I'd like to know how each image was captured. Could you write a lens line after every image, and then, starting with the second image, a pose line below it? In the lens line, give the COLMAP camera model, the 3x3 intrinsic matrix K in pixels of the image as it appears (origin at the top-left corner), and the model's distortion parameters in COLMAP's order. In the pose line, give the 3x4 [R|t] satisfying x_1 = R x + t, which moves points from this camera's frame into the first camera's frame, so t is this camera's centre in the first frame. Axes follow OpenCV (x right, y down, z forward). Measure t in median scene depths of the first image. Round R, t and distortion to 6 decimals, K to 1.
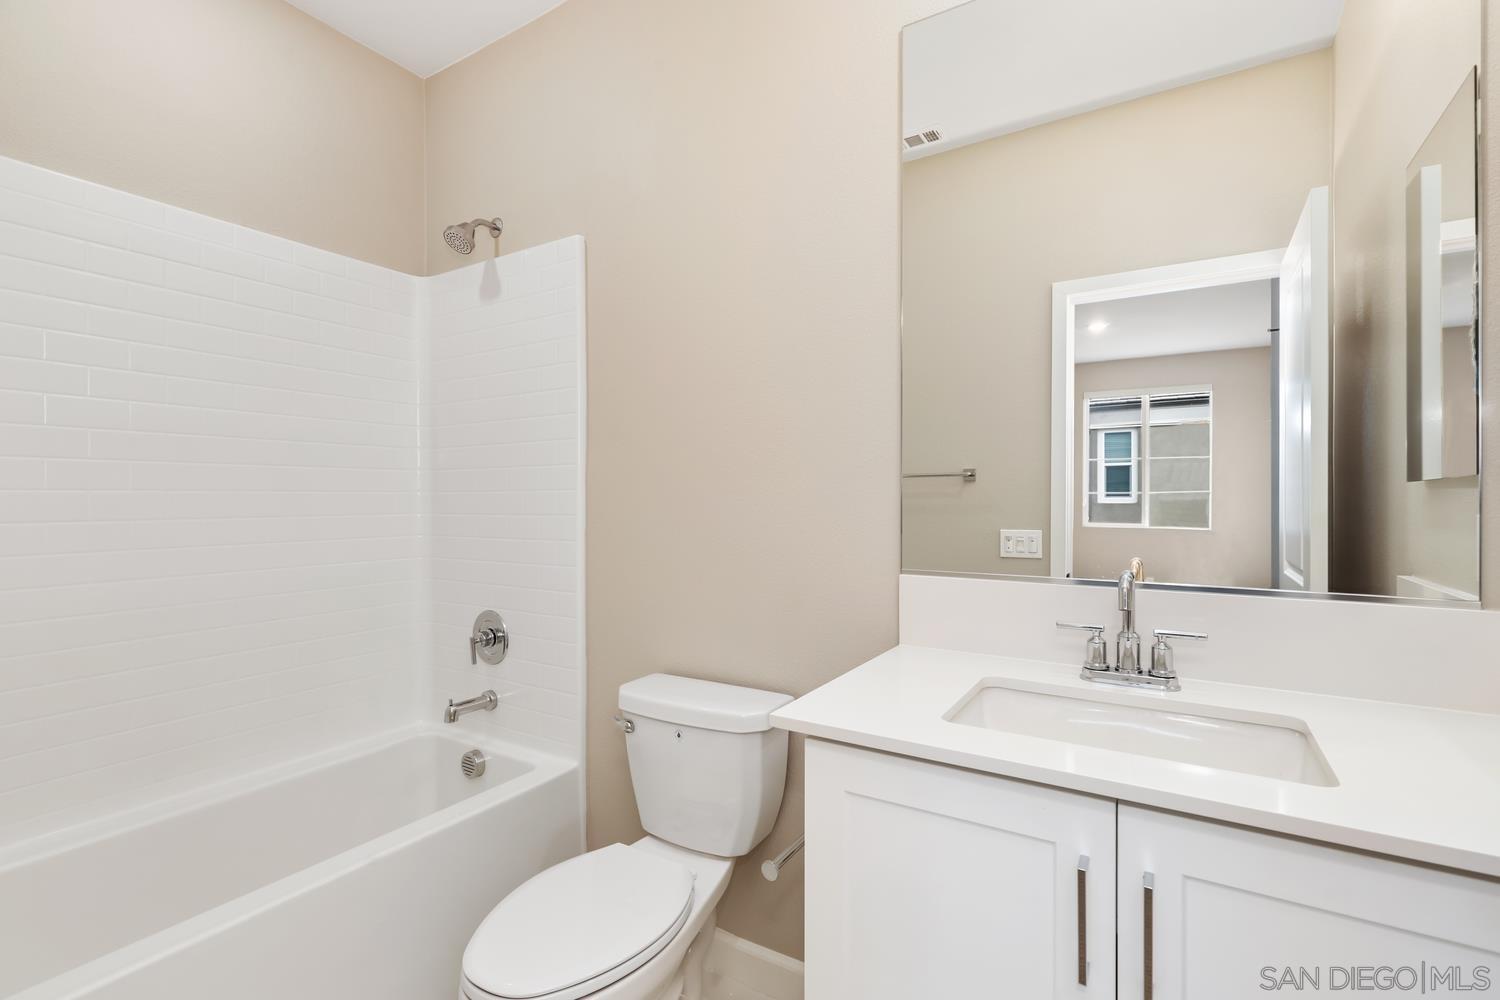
lens RADIAL K [[682.1, 0, 750.0], [0, 682.1, 500.0], [0, 0, 1]] dist [0.001481, 0.000176]
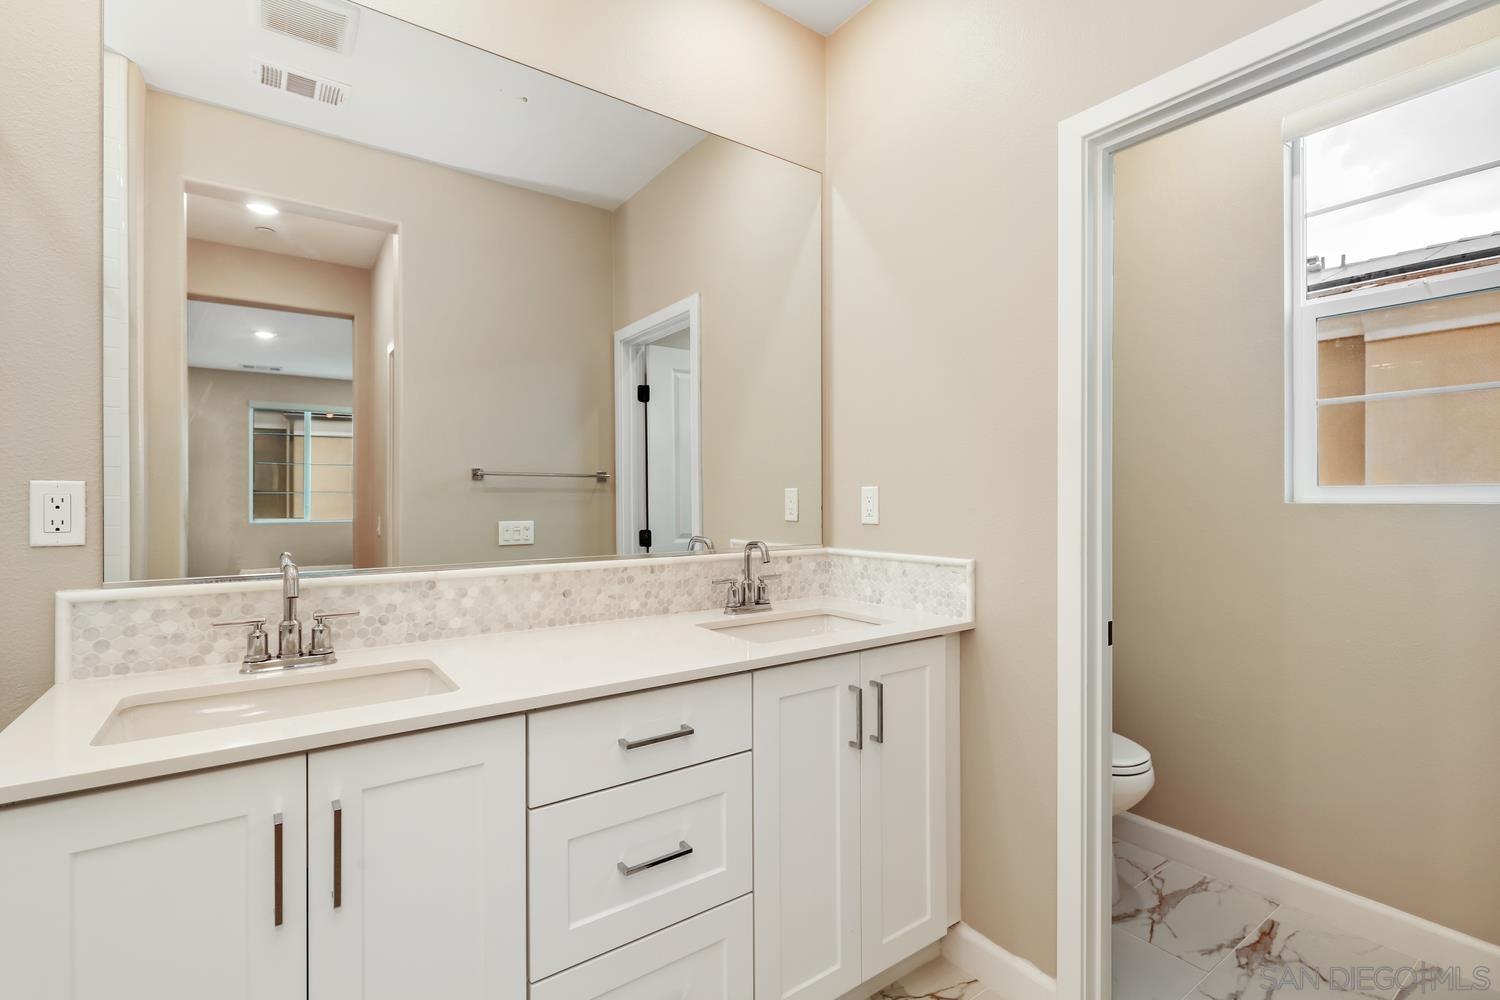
lens RADIAL K [[662.9, 0, 754.3], [0, 662.9, 497.9], [0, 0, 1]] dist [-0.001900, -0.000366]
pose [[0.378491, 0.001907, 0.925603, -0.144729], [0.012716, 0.999893, -0.007260, 0.012244], [-0.925518, 0.014518, 0.378426, -0.097047]]
